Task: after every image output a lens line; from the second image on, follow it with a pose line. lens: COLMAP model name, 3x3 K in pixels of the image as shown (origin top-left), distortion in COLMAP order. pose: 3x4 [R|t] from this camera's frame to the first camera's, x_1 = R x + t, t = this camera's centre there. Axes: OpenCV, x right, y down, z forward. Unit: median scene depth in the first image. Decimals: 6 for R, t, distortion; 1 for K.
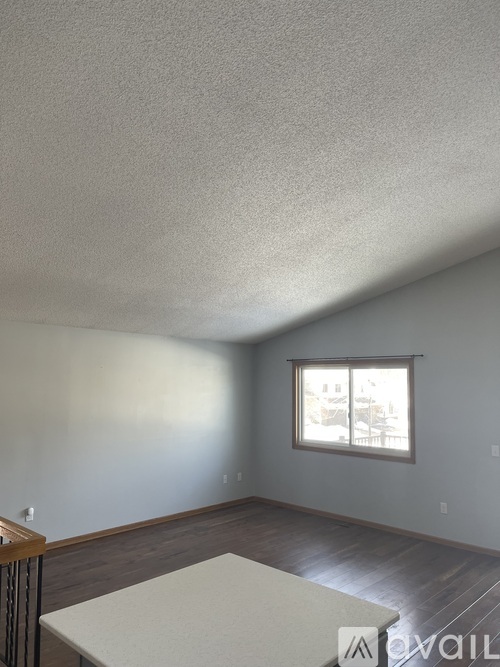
lens RADIAL K [[508.3, 0, 254.2], [0, 508.3, 336.4], [0, 0, 1]] dist [0.069915, -0.060821]
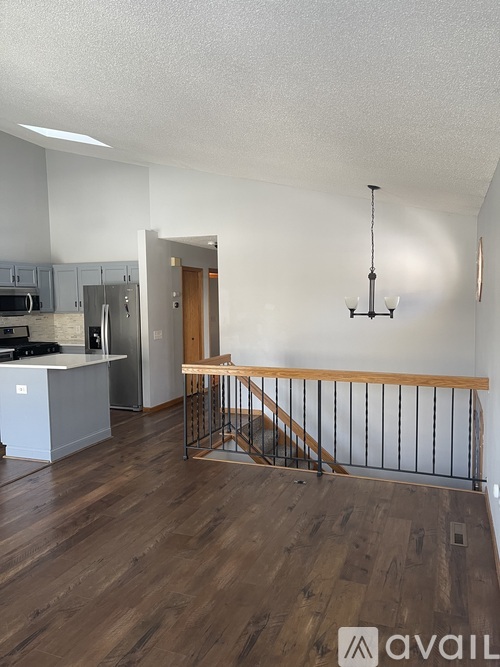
lens RADIAL K [[508.3, 0, 255.1], [0, 508.3, 339.5], [0, 0, 1]] dist [0.069915, -0.060821]
pose [[-0.923015, 0.034771, -0.383190, 0.001830], [0.034502, 0.999376, 0.007576, 0.095673], [0.383214, -0.006228, -0.923639, 0.803599]]
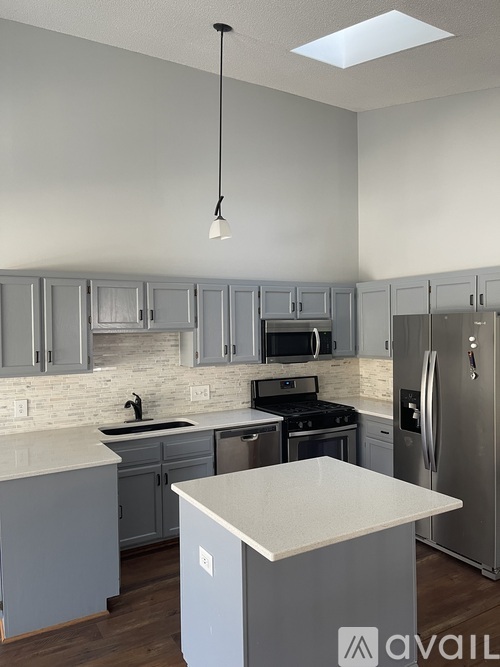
lens RADIAL K [[508.3, 0, 248.7], [0, 508.3, 333.9], [0, 0, 1]] dist [0.069915, -0.060821]
pose [[-0.960069, 0.002773, 0.279751, -0.044610], [-0.013355, 0.998357, -0.055727, 0.064518], [-0.279445, -0.057238, -0.958454, 0.539807]]
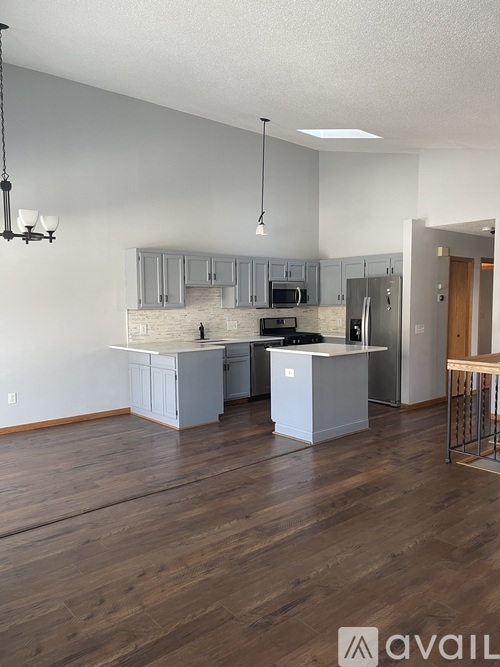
lens RADIAL K [[508.3, 0, 254.4], [0, 508.3, 336.3], [0, 0, 1]] dist [0.069915, -0.060821]
pose [[-0.994965, -0.005837, 0.100050, 0.004104], [-0.006276, 0.999972, -0.004078, 0.102139], [-0.100024, -0.004686, -0.994974, 0.794196]]
